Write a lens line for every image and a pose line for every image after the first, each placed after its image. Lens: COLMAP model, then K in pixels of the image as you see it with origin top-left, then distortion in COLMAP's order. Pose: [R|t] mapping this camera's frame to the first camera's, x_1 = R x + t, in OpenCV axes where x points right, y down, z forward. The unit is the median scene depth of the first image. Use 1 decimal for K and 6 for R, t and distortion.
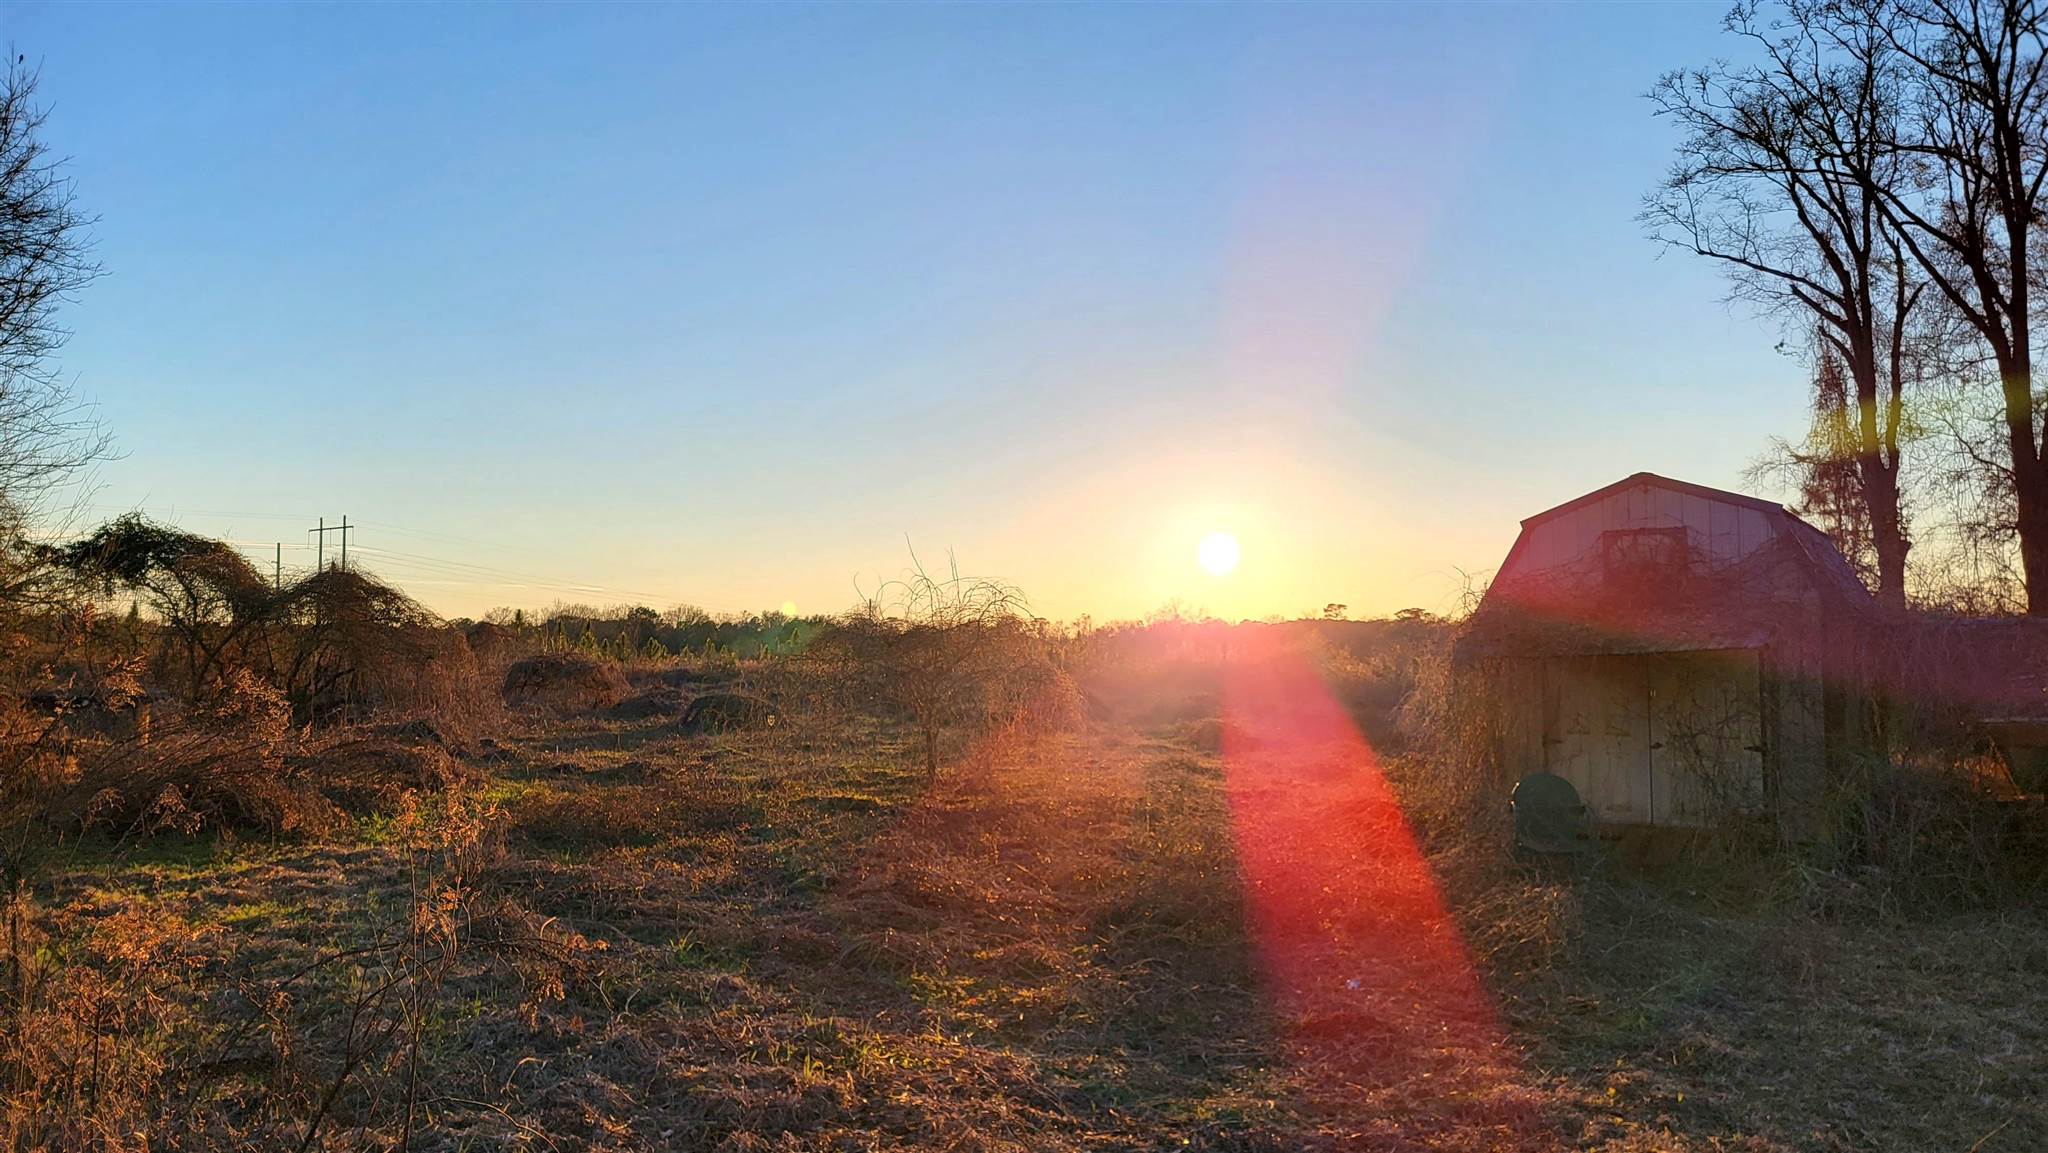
lens RADIAL K [[1398.5, 0, 1024.0], [0, 1398.5, 576.5], [0, 0, 1]] dist [0.004587, 0.001350]
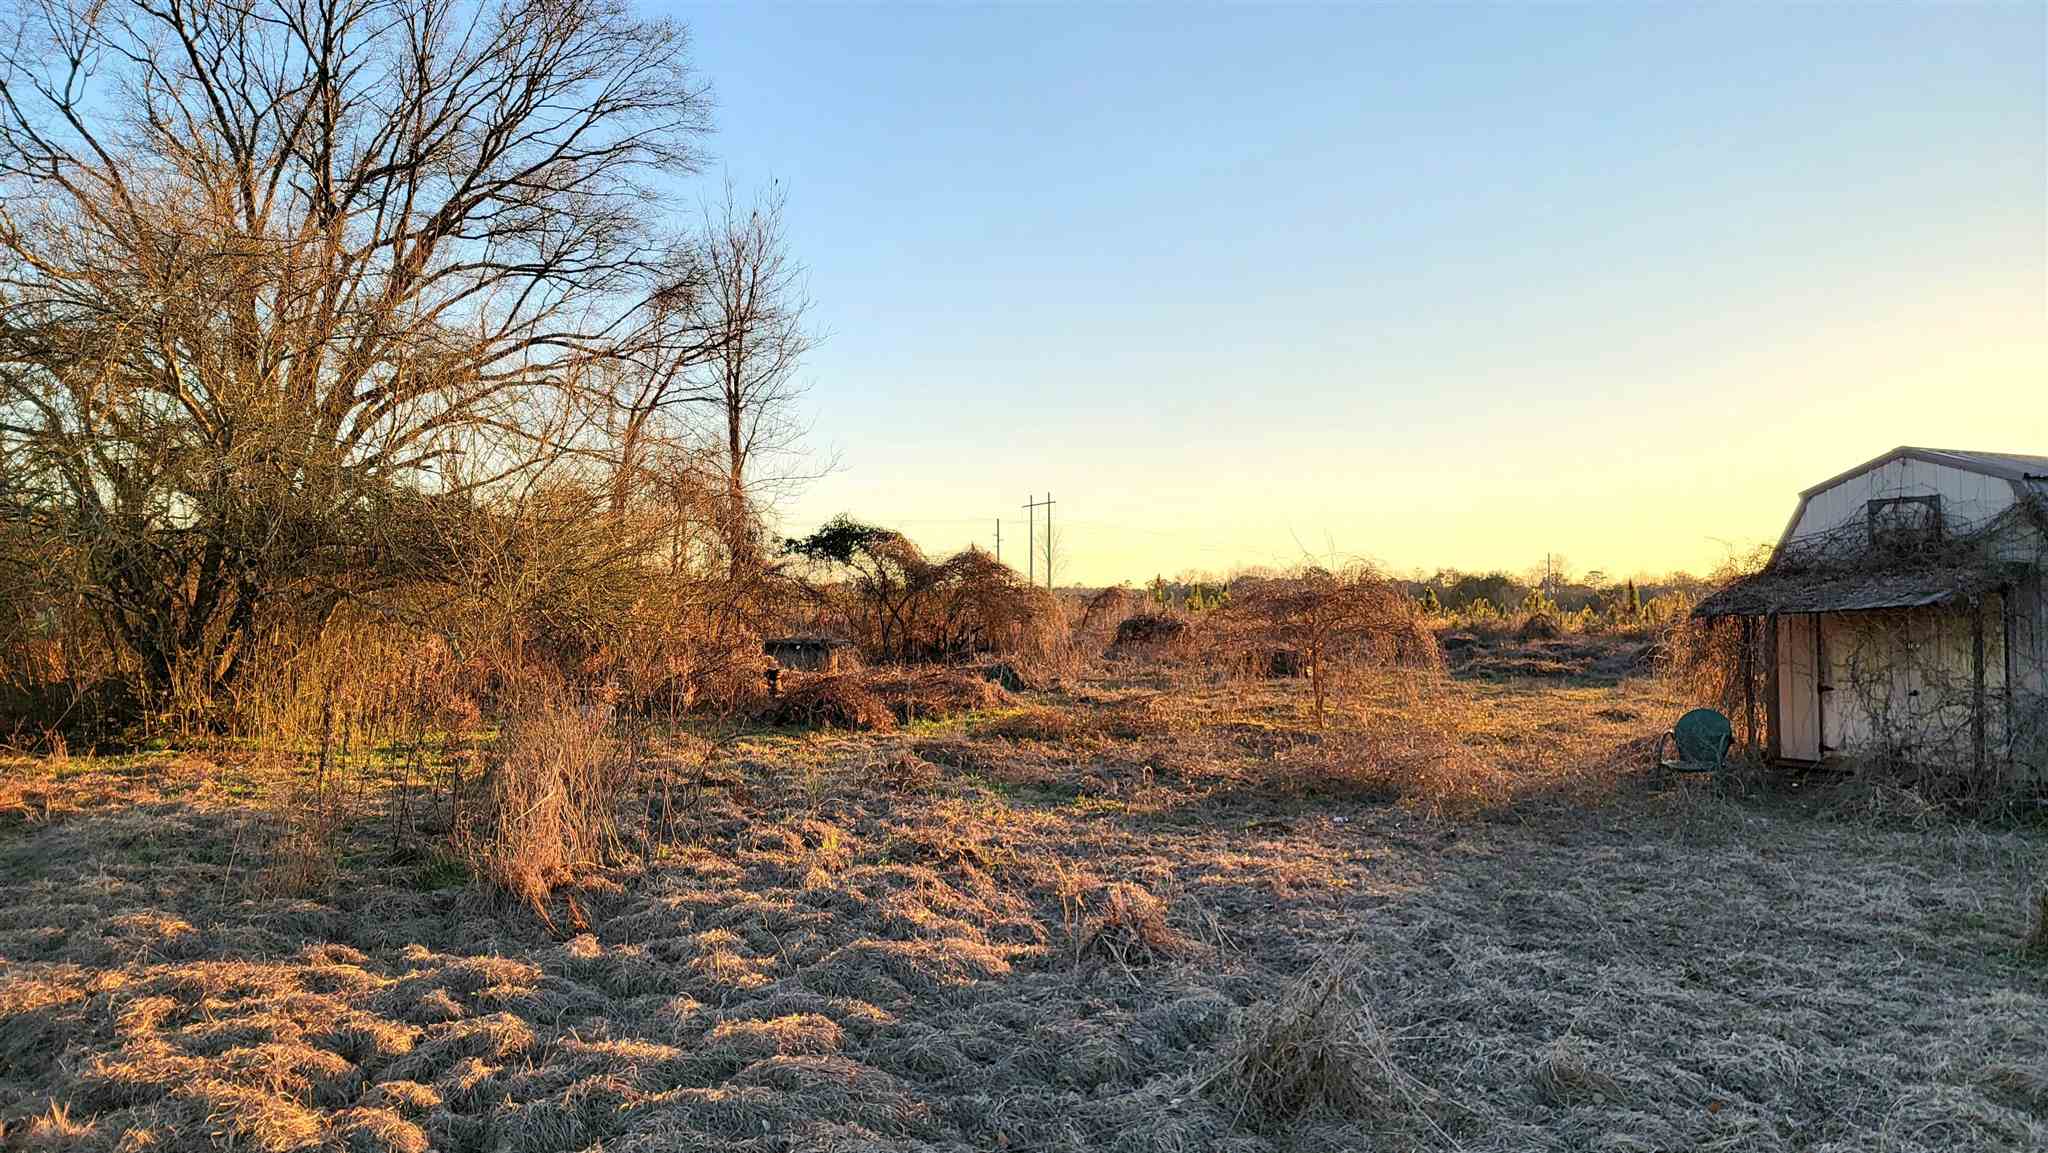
lens RADIAL K [[1398.5, 0, 1024.0], [0, 1398.5, 576.5], [0, 0, 1]] dist [0.004587, 0.001350]
pose [[0.884995, -0.015857, -0.465330, 0.136663], [0.029938, 0.999290, 0.022885, -0.007212], [0.464637, -0.034184, 0.884841, -0.120868]]
